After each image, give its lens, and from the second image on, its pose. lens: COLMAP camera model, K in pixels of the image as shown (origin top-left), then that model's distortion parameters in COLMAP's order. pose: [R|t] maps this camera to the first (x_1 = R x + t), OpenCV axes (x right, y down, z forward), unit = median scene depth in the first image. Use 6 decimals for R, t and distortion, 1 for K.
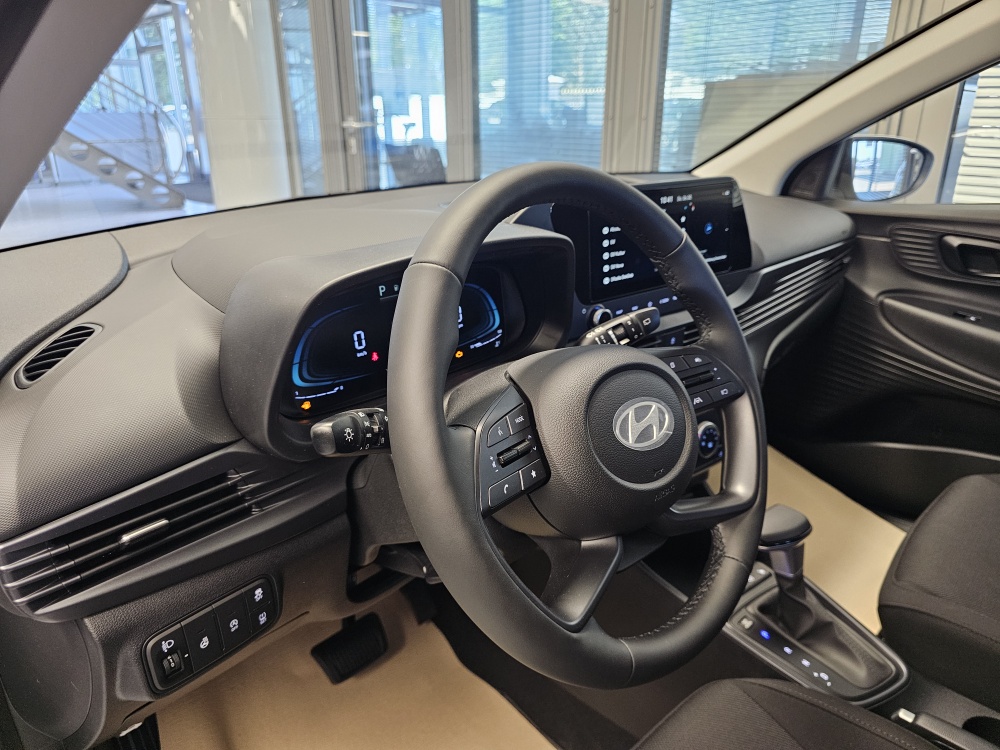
lens RADIAL K [[694.1, 0, 515.3], [0, 694.1, 387.9], [0, 0, 1]] dist [0.038550, -0.046855]
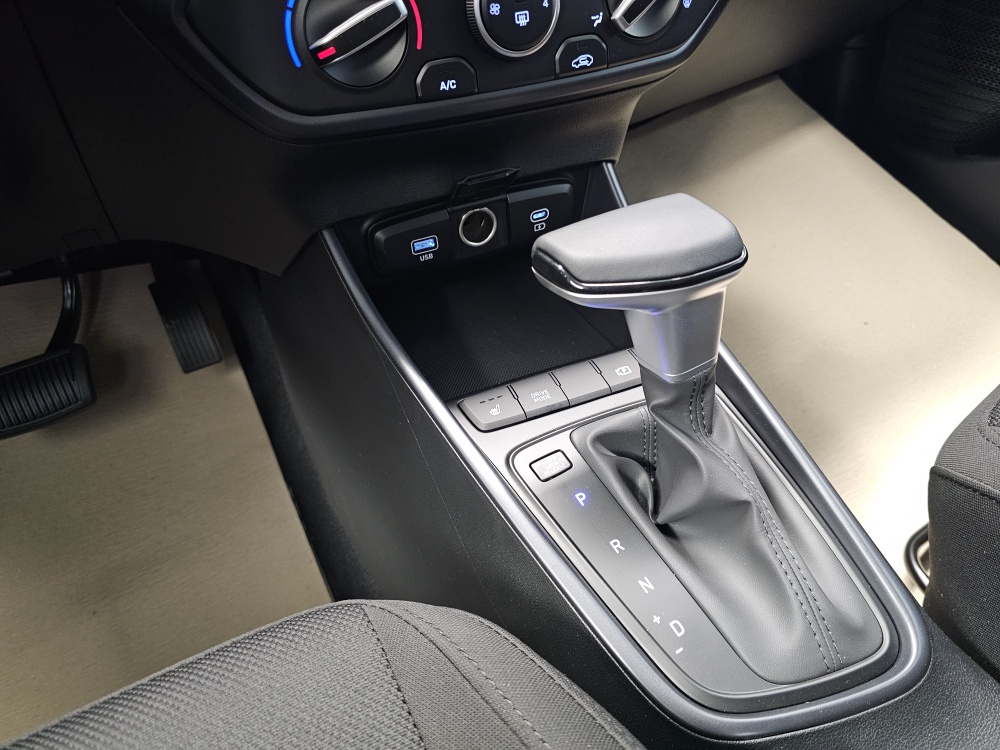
lens RADIAL K [[694.1, 0, 510.5], [0, 694.1, 365.1], [0, 0, 1]] dist [0.038550, -0.046855]
pose [[0.966921, 0.135296, -0.216238, 0.412052], [-0.062910, 0.948041, 0.311865, 0.153617], [0.247197, -0.287946, 0.925192, 0.650742]]
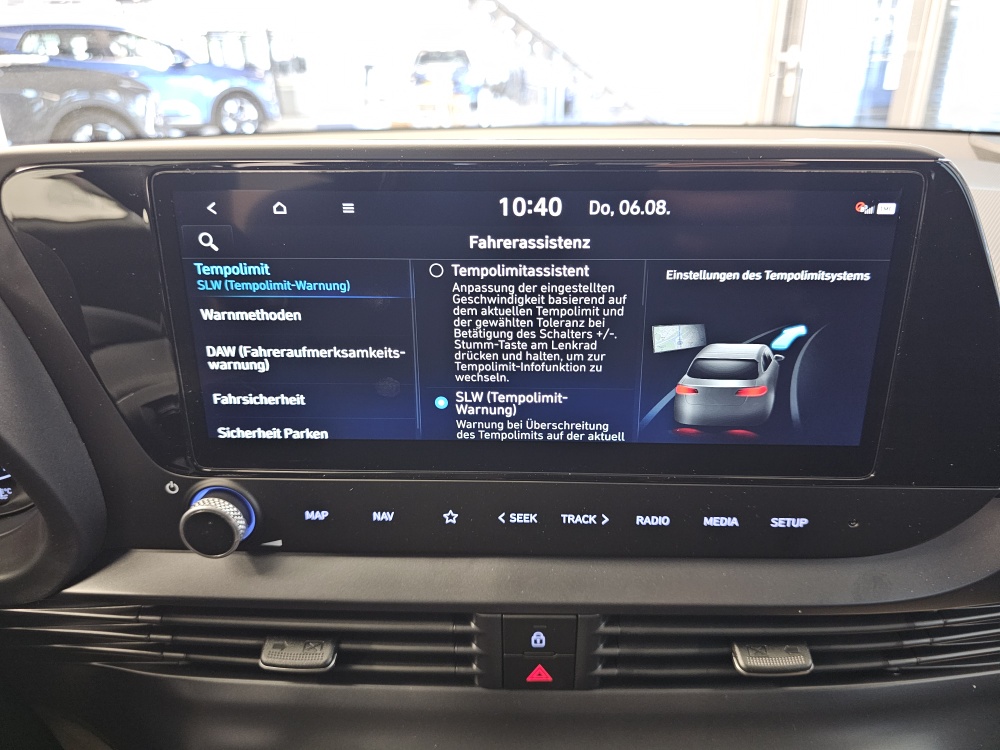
lens RADIAL K [[694.1, 0, 511.2], [0, 694.1, 365.7], [0, 0, 1]] dist [0.038550, -0.046855]
pose [[0.749568, 0.260866, -0.608355, 0.417121], [-0.235850, 0.964003, 0.122772, -0.247368], [0.618484, 0.051455, 0.784111, 0.797505]]
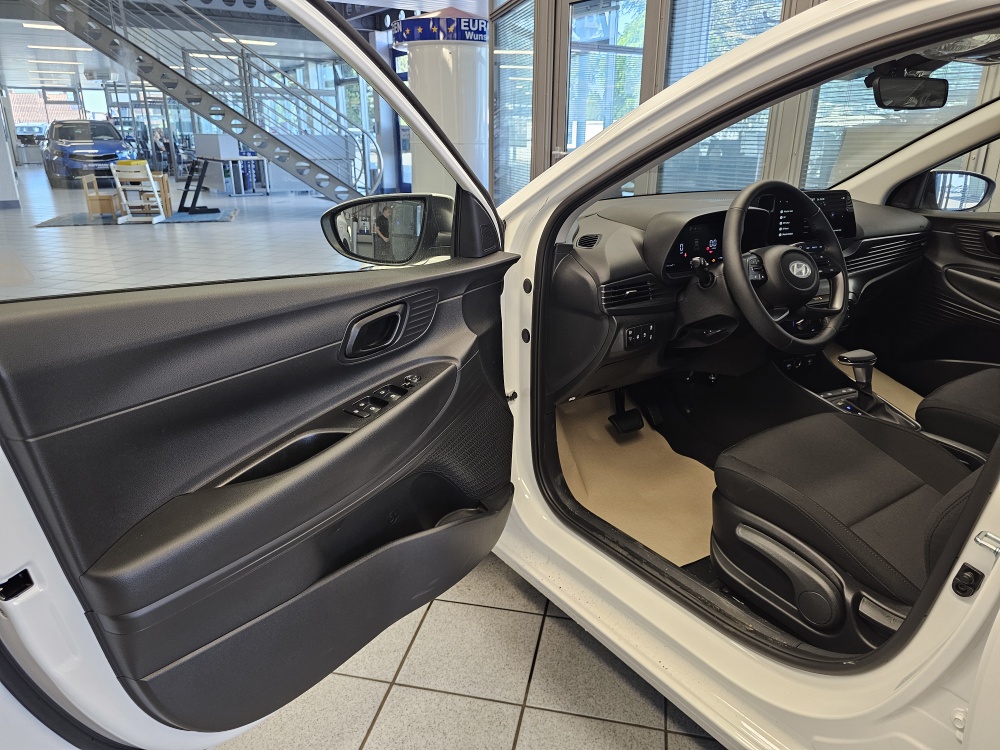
lens RADIAL K [[694.1, 0, 498.6], [0, 694.1, 373.6], [0, 0, 1]] dist [0.038550, -0.046855]
pose [[0.980326, 0.074689, -0.182711, -0.294998], [-0.082883, 0.995849, -0.037622, 0.425506], [0.179143, 0.052025, 0.982447, -1.255565]]
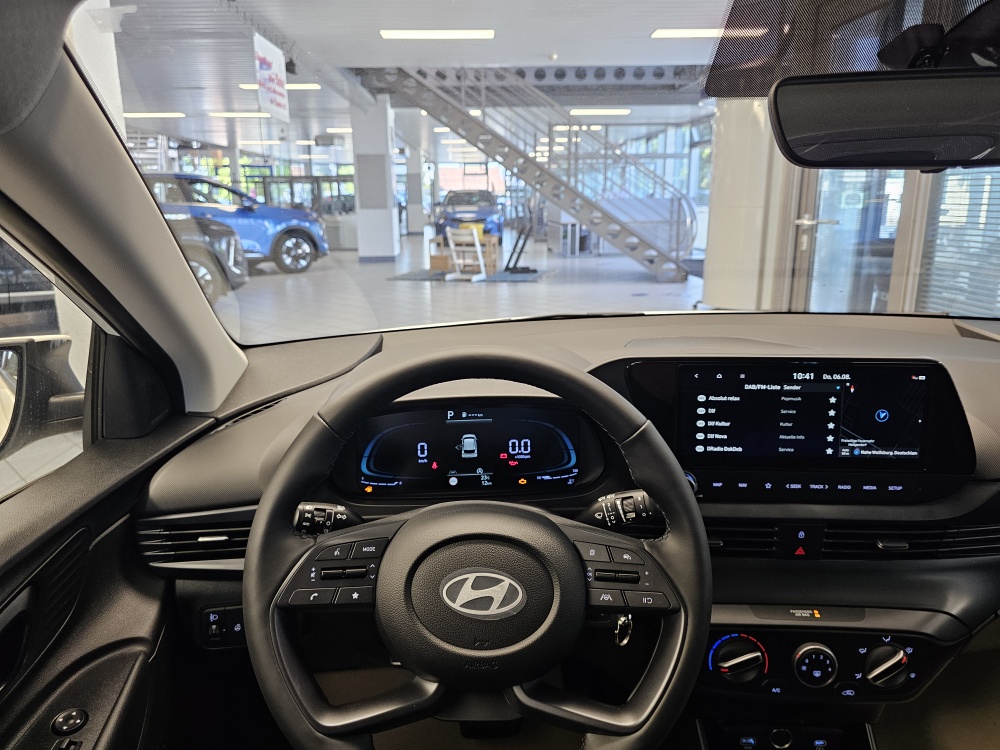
lens RADIAL K [[694.1, 0, 495.9], [0, 694.1, 354.1], [0, 0, 1]] dist [0.038550, -0.046855]
pose [[0.731384, 0.149623, -0.665350, 0.536443], [-0.244560, 0.968288, -0.051085, -0.160034], [0.636606, 0.200081, 0.744782, 0.080133]]
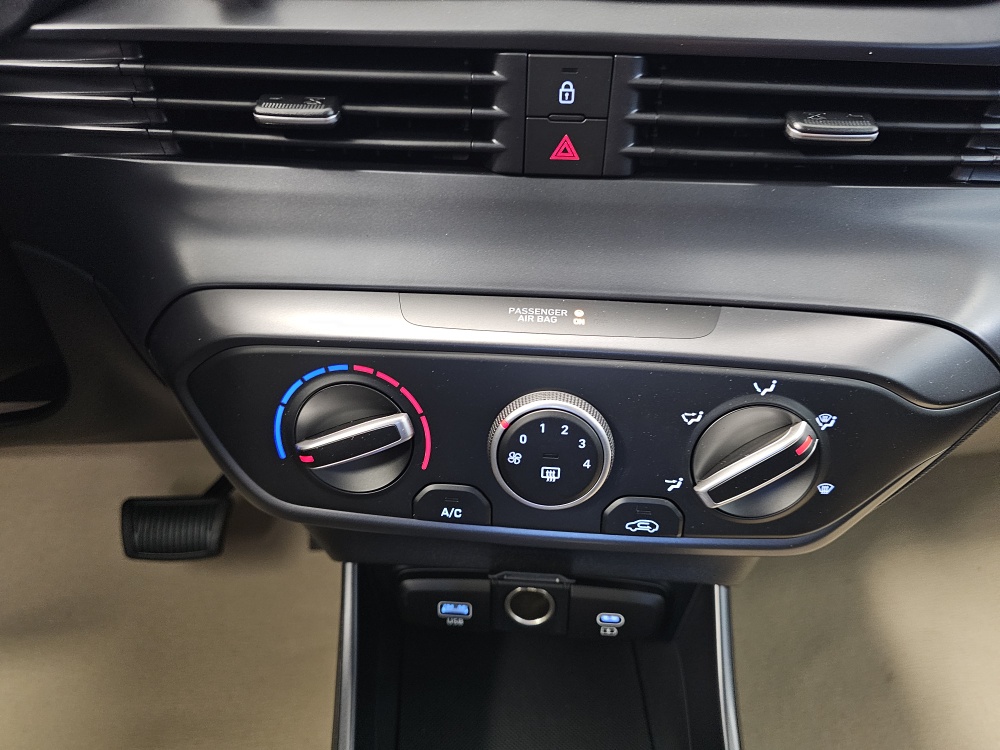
lens RADIAL K [[694.1, 0, 505.6], [0, 694.1, 372.6], [0, 0, 1]] dist [0.038550, -0.046855]
pose [[0.724798, 0.348954, -0.594053, 0.457934], [-0.273898, 0.937121, 0.216297, -0.015844], [0.632177, 0.005938, 0.774801, 0.831877]]
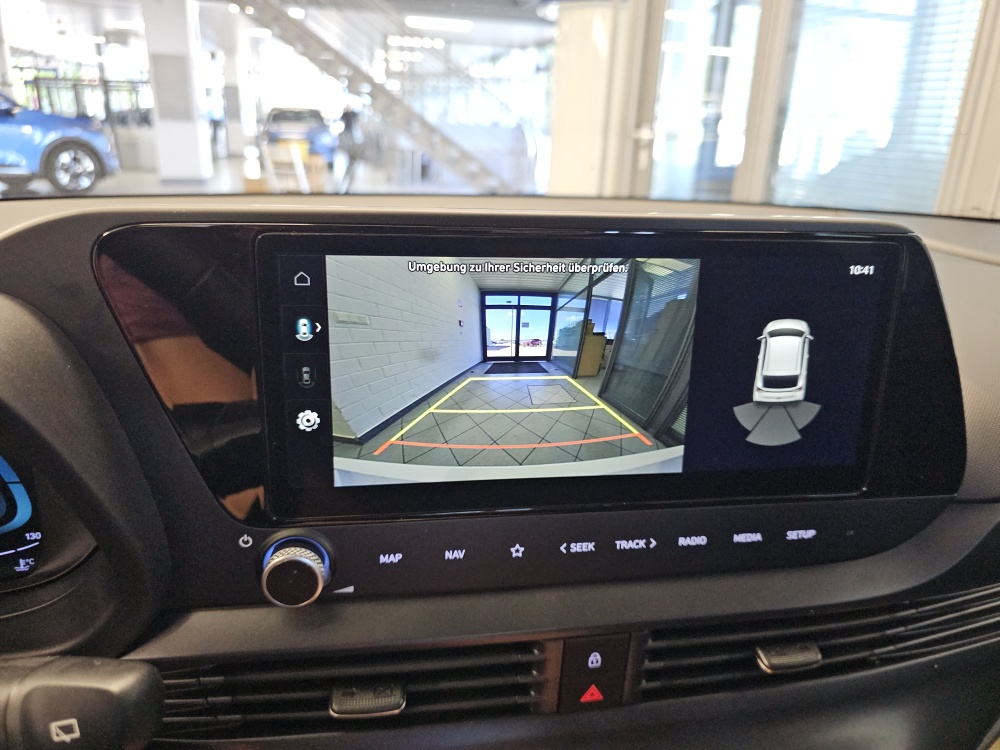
lens RADIAL K [[694.1, 0, 504.6], [0, 694.1, 373.1], [0, 0, 1]] dist [0.038550, -0.046855]
pose [[0.860395, 0.198375, -0.469433, 0.355189], [-0.220104, 0.975437, 0.008790, -0.220639], [0.459646, 0.095761, 0.882924, 0.711184]]
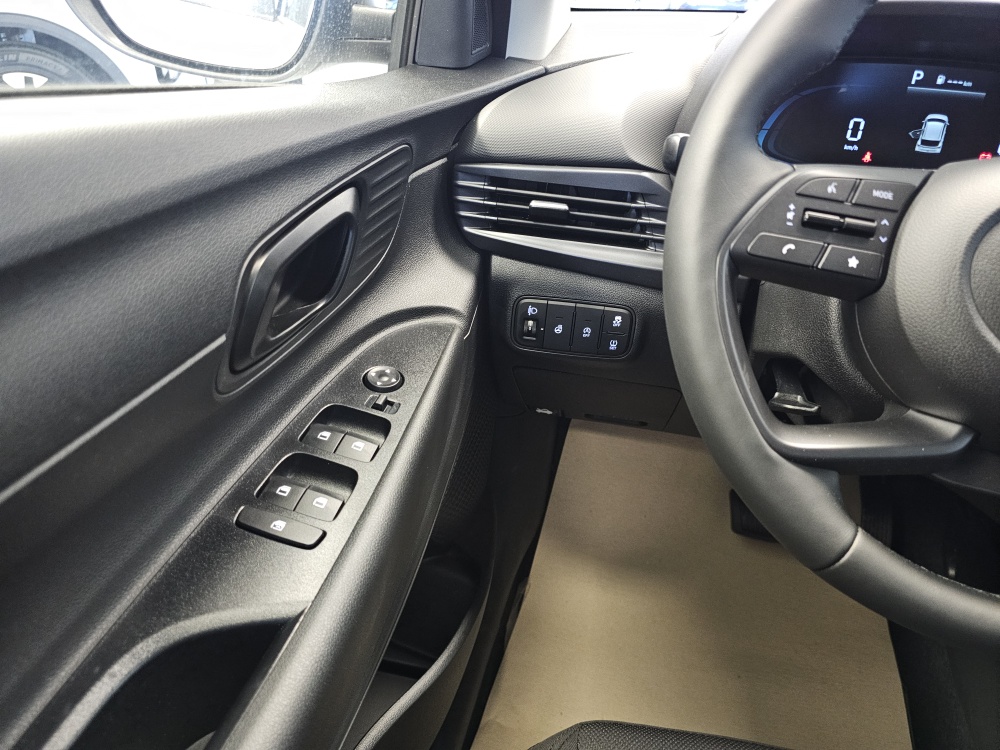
lens RADIAL K [[694.1, 0, 503.2], [0, 694.1, 376.5], [0, 0, 1]] dist [0.038550, -0.046855]
pose [[0.509084, 0.448772, -0.734464, 0.243441], [-0.374507, 0.883799, 0.280434, 0.090699], [0.774970, 0.132298, 0.617996, 0.142422]]
